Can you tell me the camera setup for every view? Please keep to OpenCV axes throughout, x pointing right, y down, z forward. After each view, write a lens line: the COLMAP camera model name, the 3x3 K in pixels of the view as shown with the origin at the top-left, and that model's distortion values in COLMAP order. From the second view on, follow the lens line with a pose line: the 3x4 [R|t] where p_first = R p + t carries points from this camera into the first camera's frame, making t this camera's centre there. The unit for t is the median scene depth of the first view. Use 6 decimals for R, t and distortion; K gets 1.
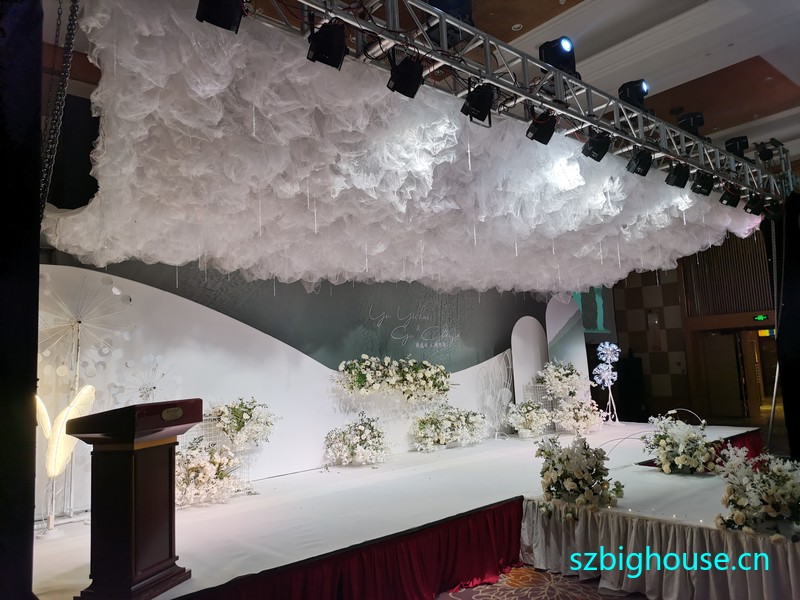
lens RADIAL K [[592.2, 0, 400.0], [0, 592.2, 300.0], [0, 0, 1]] dist [0.095751, -0.127936]
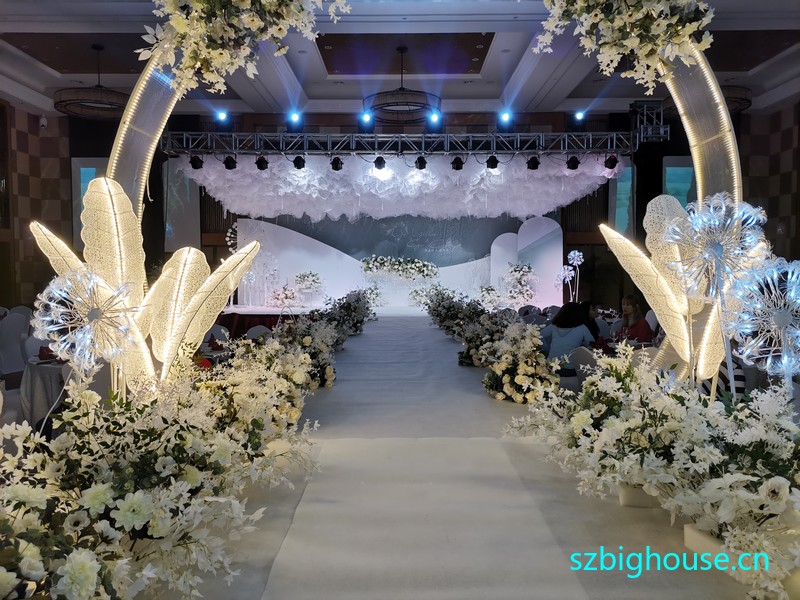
lens RADIAL K [[592.2, 0, 400.0], [0, 592.2, 300.0], [0, 0, 1]] dist [0.095751, -0.127936]
pose [[0.750982, 0.081935, -0.655219, 1.522336], [0.035557, 0.985814, 0.164029, -0.095155], [0.659364, -0.146481, 0.737416, -0.516258]]
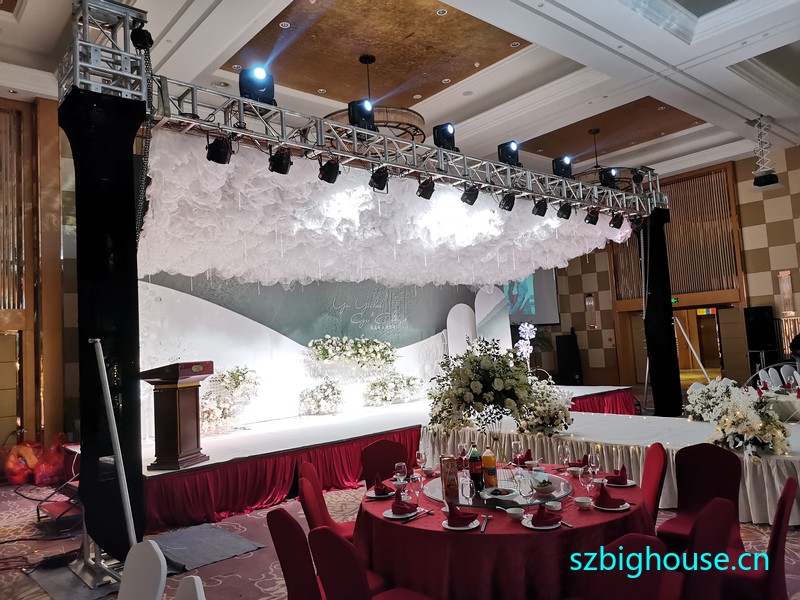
lens RADIAL K [[592.2, 0, 400.0], [0, 592.2, 300.0], [0, 0, 1]] dist [0.095751, -0.127936]
pose [[0.999930, -0.011801, 0.000587, 0.121424], [0.011776, 0.999406, 0.032382, -0.035297], [-0.000969, -0.032373, 0.999475, -0.414182]]
